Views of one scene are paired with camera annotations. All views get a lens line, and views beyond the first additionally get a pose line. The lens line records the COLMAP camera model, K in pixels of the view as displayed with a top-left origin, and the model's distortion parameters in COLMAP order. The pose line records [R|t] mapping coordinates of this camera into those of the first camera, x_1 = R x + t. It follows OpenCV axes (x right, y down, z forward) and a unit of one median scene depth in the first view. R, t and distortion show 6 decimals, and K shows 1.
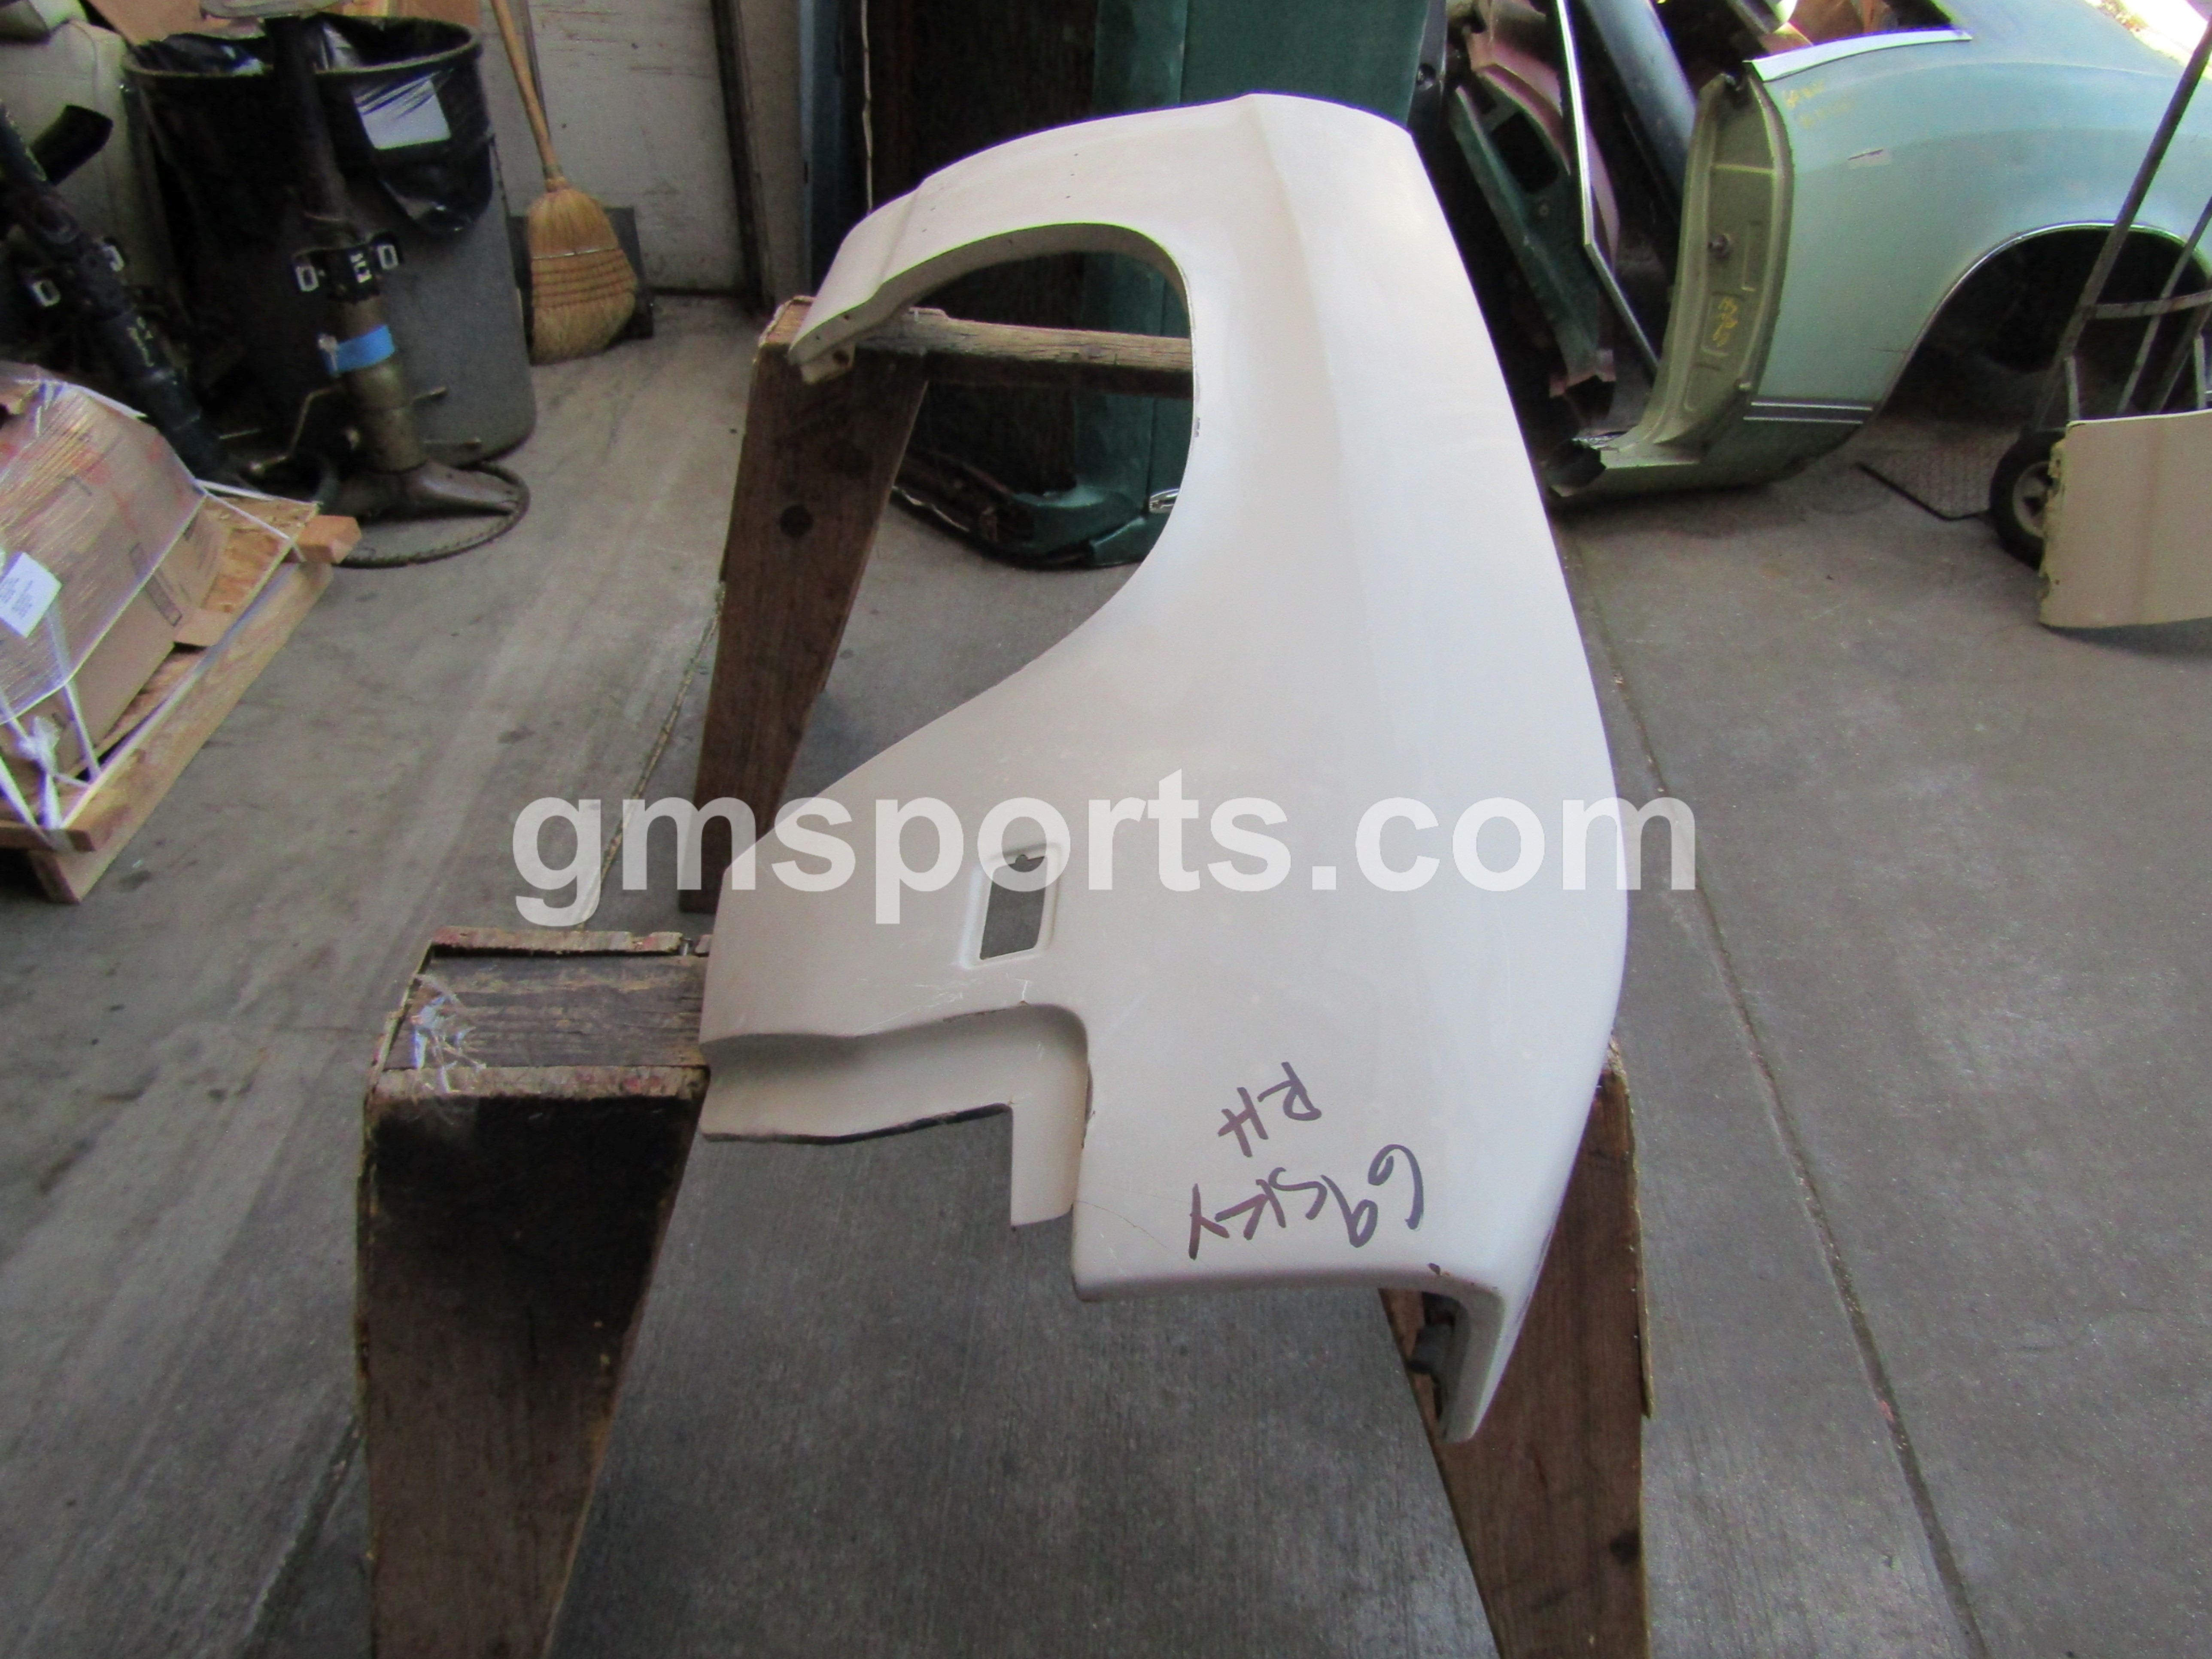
lens RADIAL K [[1582.8, 0, 1129.9], [0, 1582.8, 824.2], [0, 0, 1]] dist [-0.004078, 0.005044]
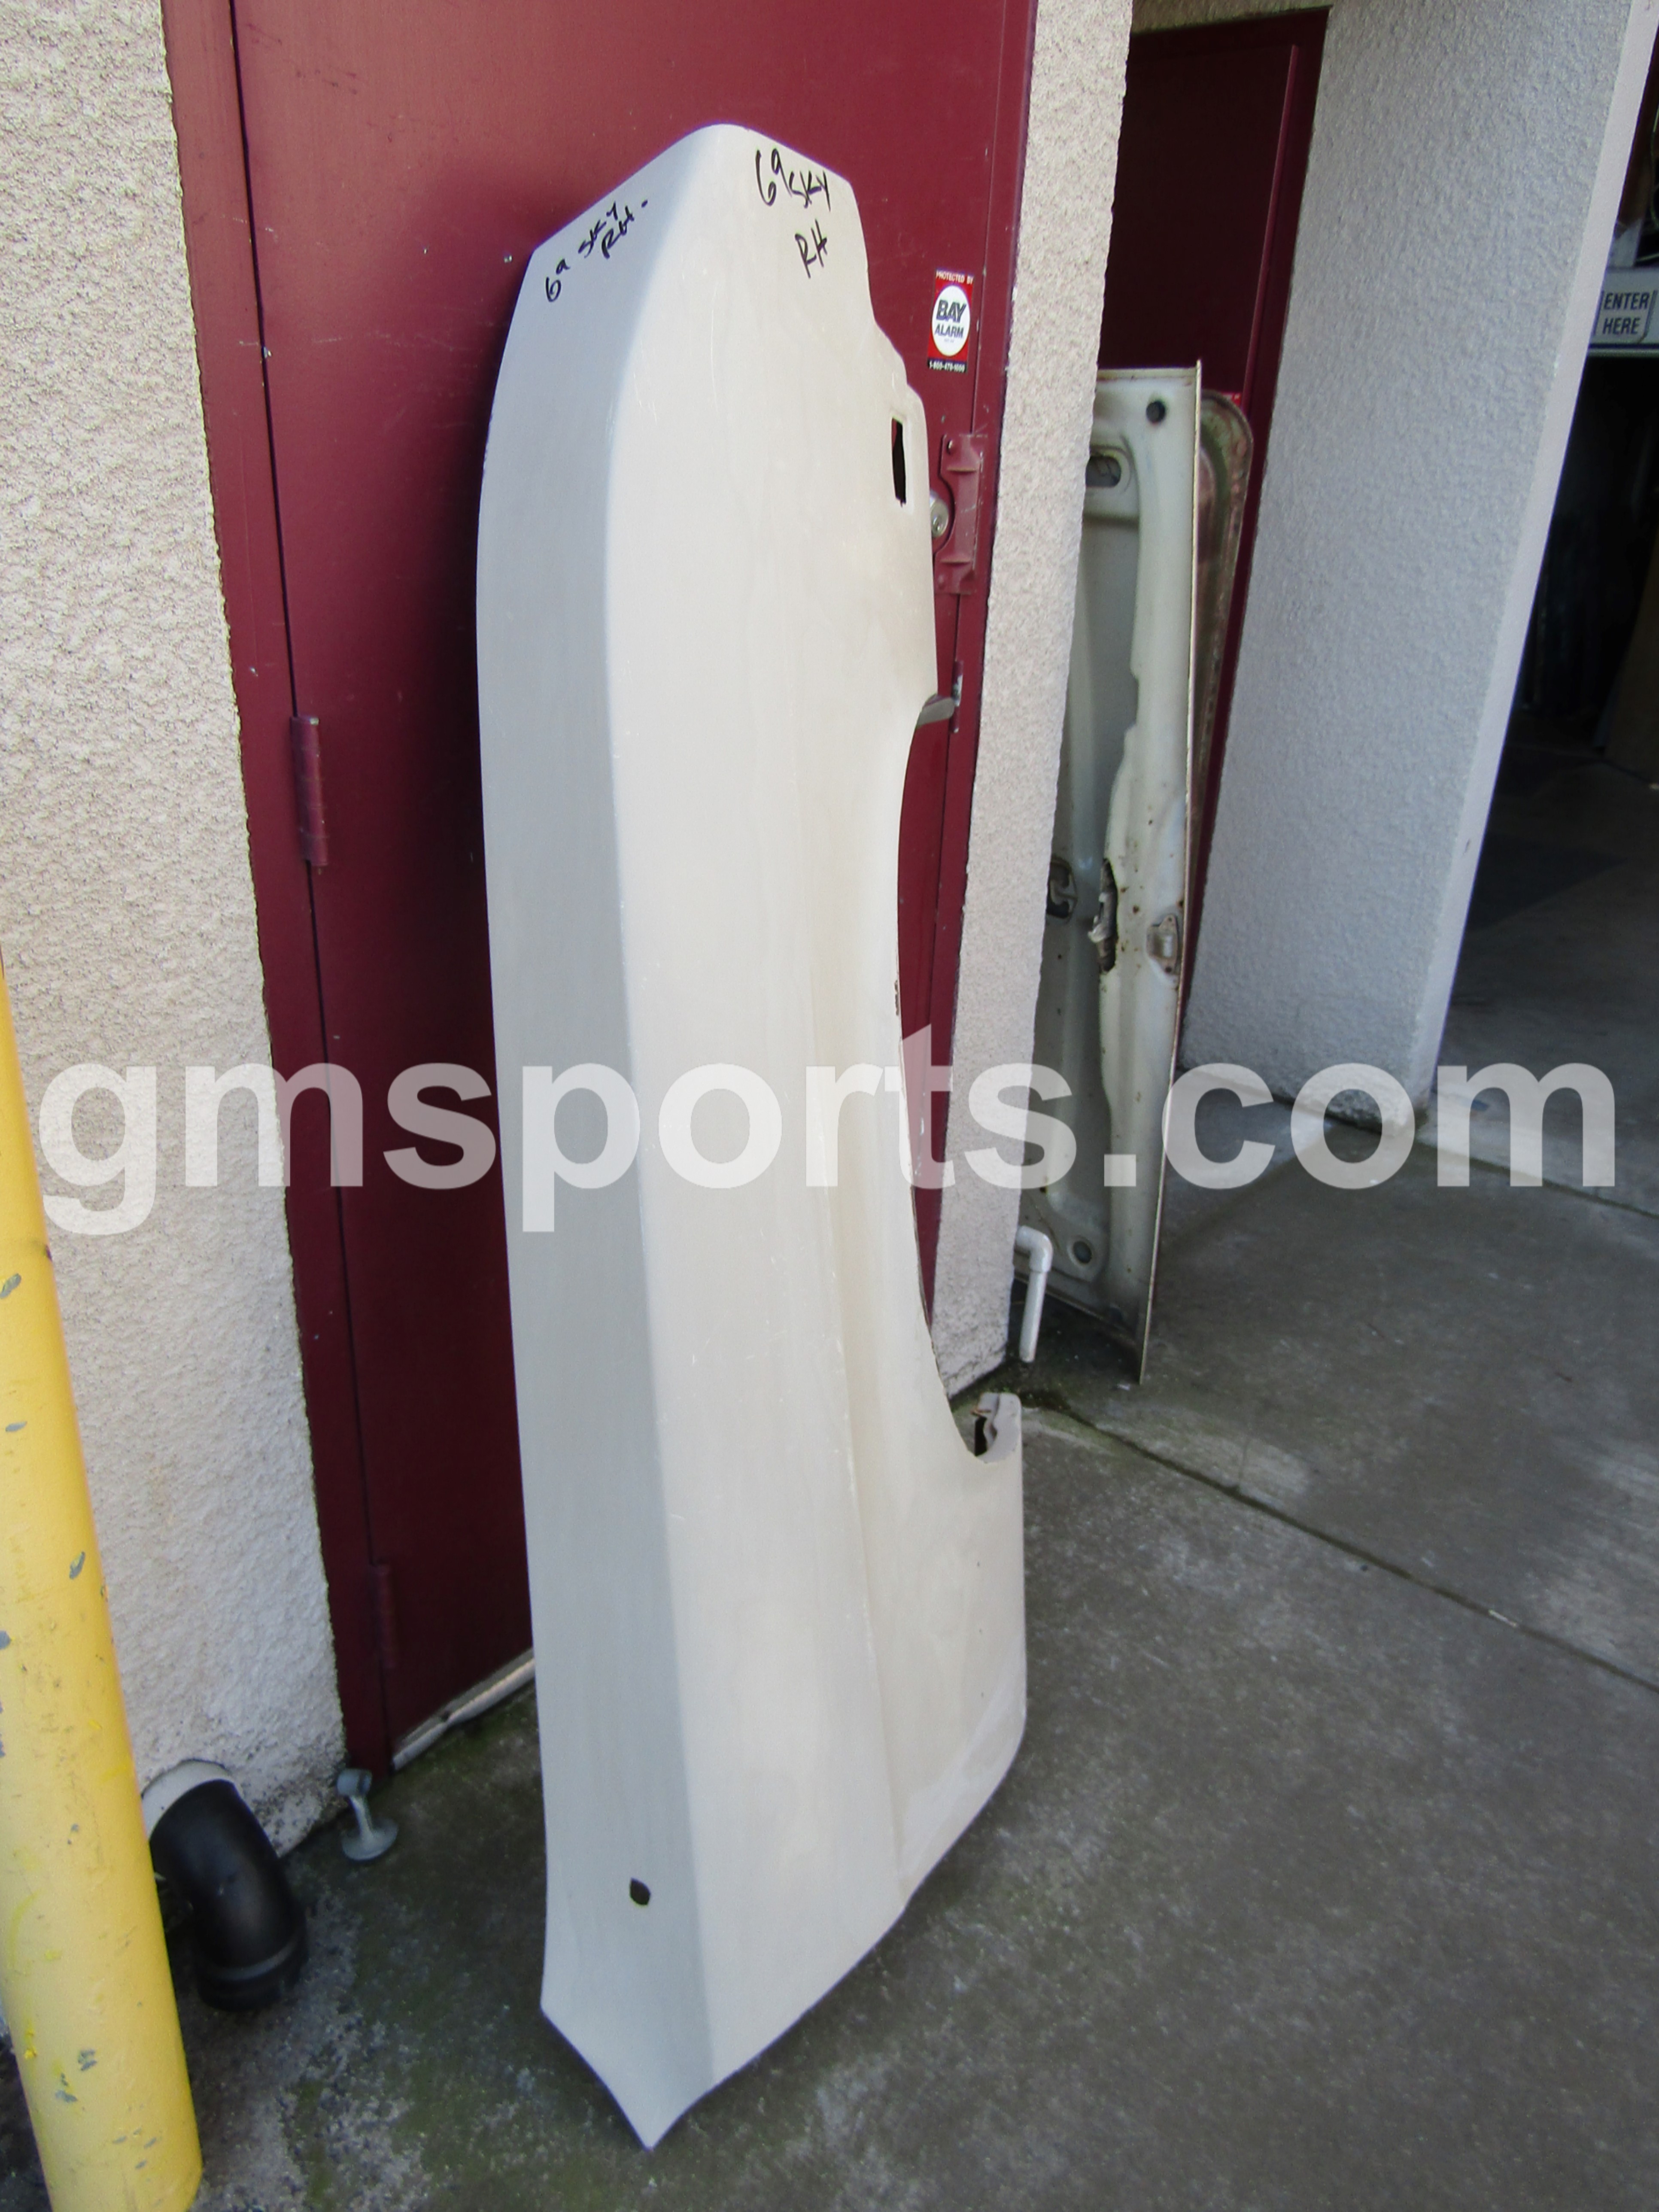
lens RADIAL K [[1568.4, 0, 839.5], [0, 1568.4, 1091.4], [0, 0, 1]] dist [-0.010274, 0.000237]
pose [[-0.602773, 0.243768, -0.759764, 1.189463], [-0.558157, 0.551628, 0.619812, -0.183685], [0.570198, 0.797674, -0.196446, 0.322924]]
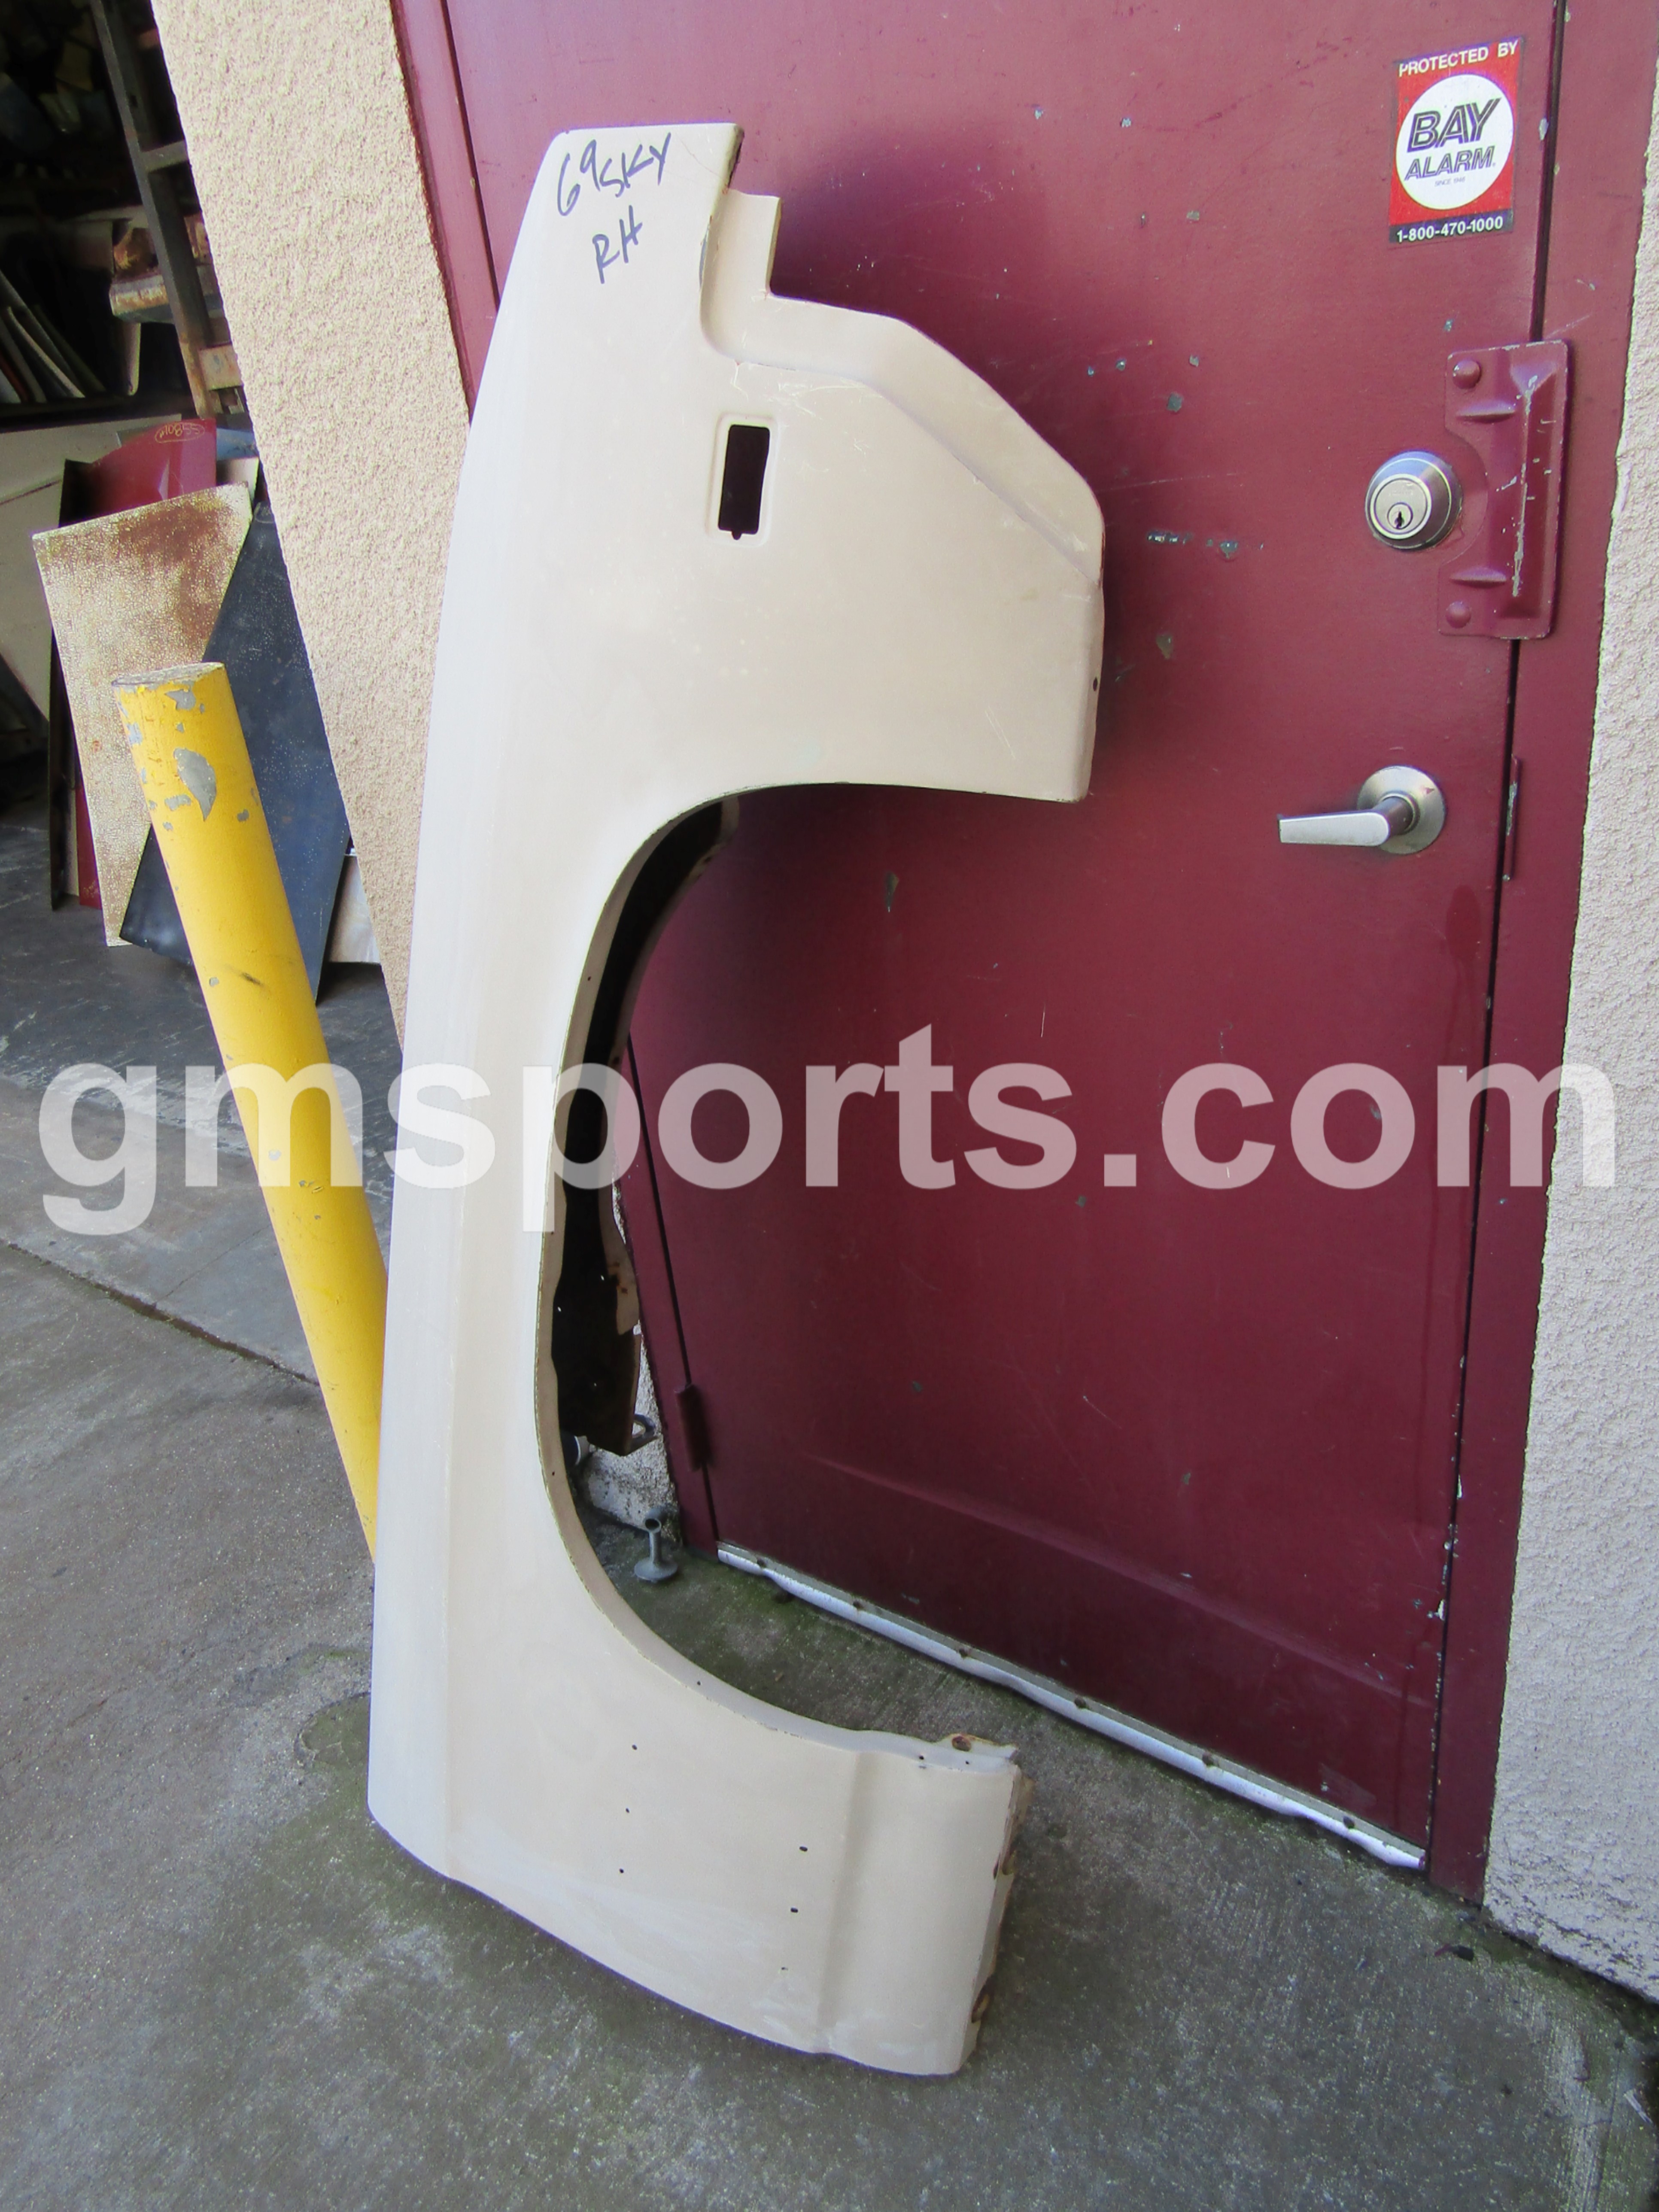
lens RADIAL K [[1585.1, 0, 844.4], [0, 1585.1, 1097.0], [0, 0, 1]] dist [-0.003207, -0.005467]
pose [[-0.822227, -0.188170, 0.537155, 0.336683], [0.420041, 0.436238, 0.795778, -0.241020], [-0.384069, 0.879937, -0.279647, 0.307167]]
